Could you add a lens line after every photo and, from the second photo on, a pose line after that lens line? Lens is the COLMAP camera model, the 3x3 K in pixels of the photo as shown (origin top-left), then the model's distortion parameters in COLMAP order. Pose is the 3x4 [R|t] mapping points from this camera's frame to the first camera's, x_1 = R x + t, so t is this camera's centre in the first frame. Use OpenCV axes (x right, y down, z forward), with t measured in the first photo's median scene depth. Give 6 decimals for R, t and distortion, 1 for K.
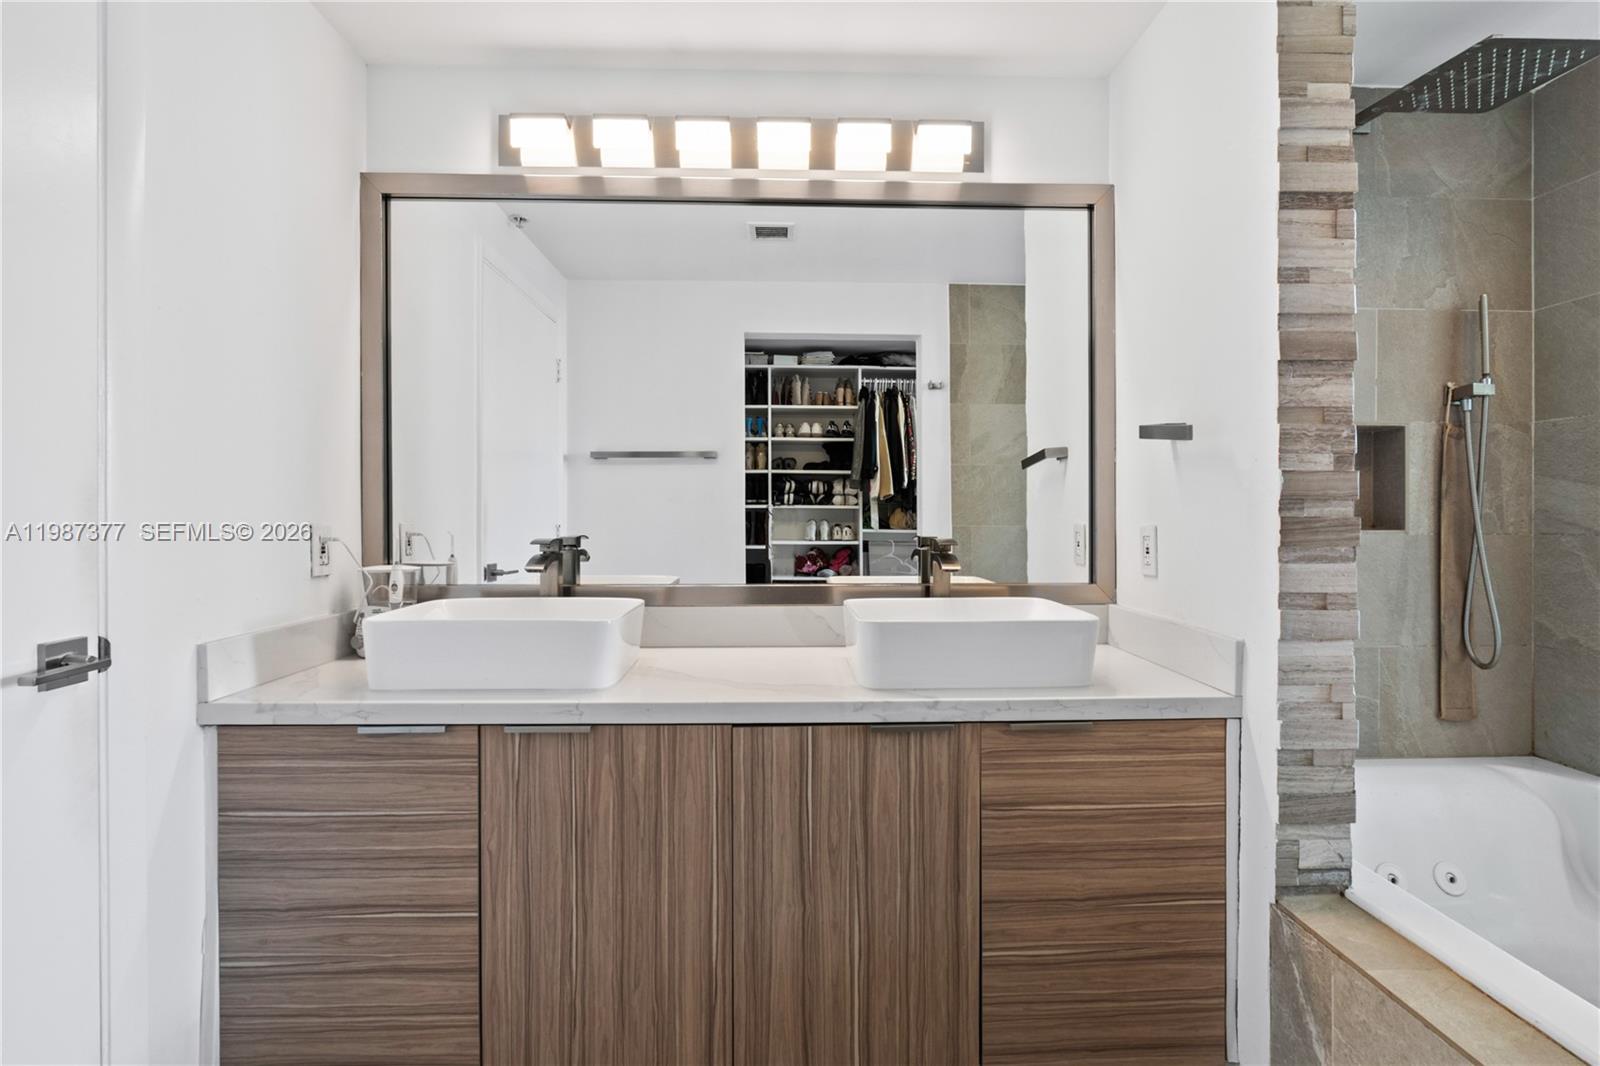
lens RADIAL K [[780.1, 0, 766.0], [0, 780.1, 511.0], [0, 0, 1]] dist [-0.013697, 0.003493]
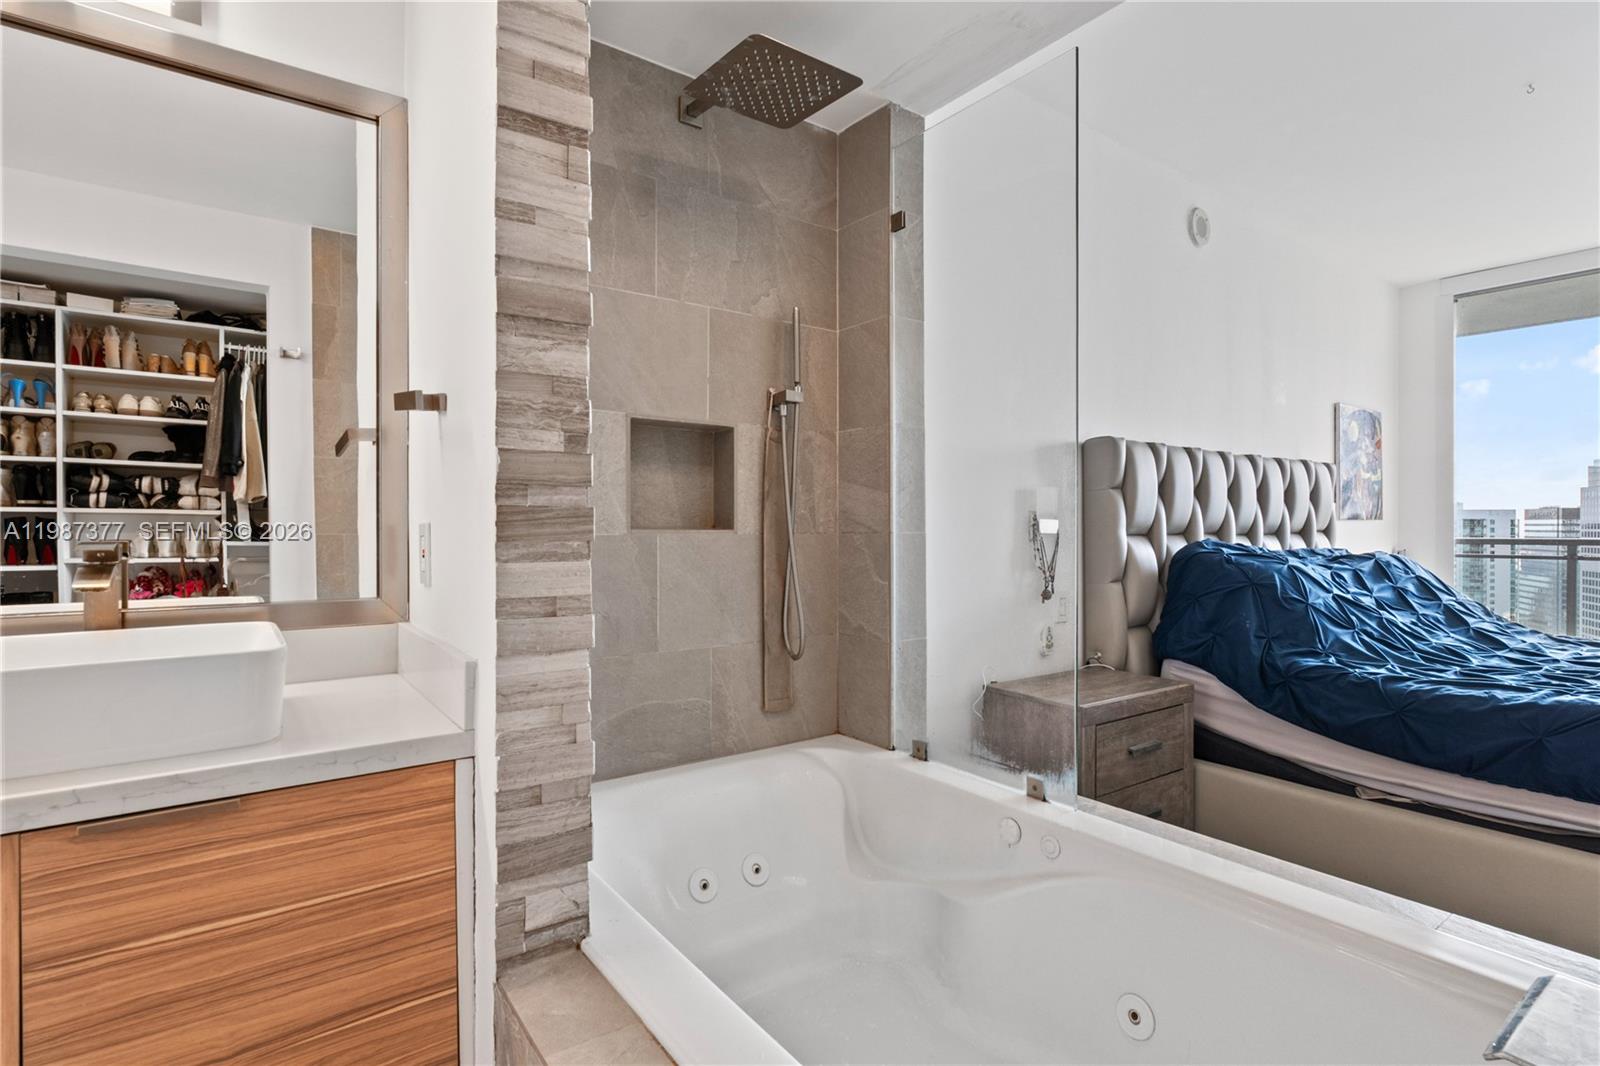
lens RADIAL K [[780.1, 0, 817.1], [0, 780.1, 528.7], [0, 0, 1]] dist [-0.013697, 0.003493]
pose [[0.821227, -0.002143, 0.570598, 0.368323], [0.001550, 0.999998, 0.001526, 0.024228], [-0.570600, -0.000369, 0.821228, 0.110550]]
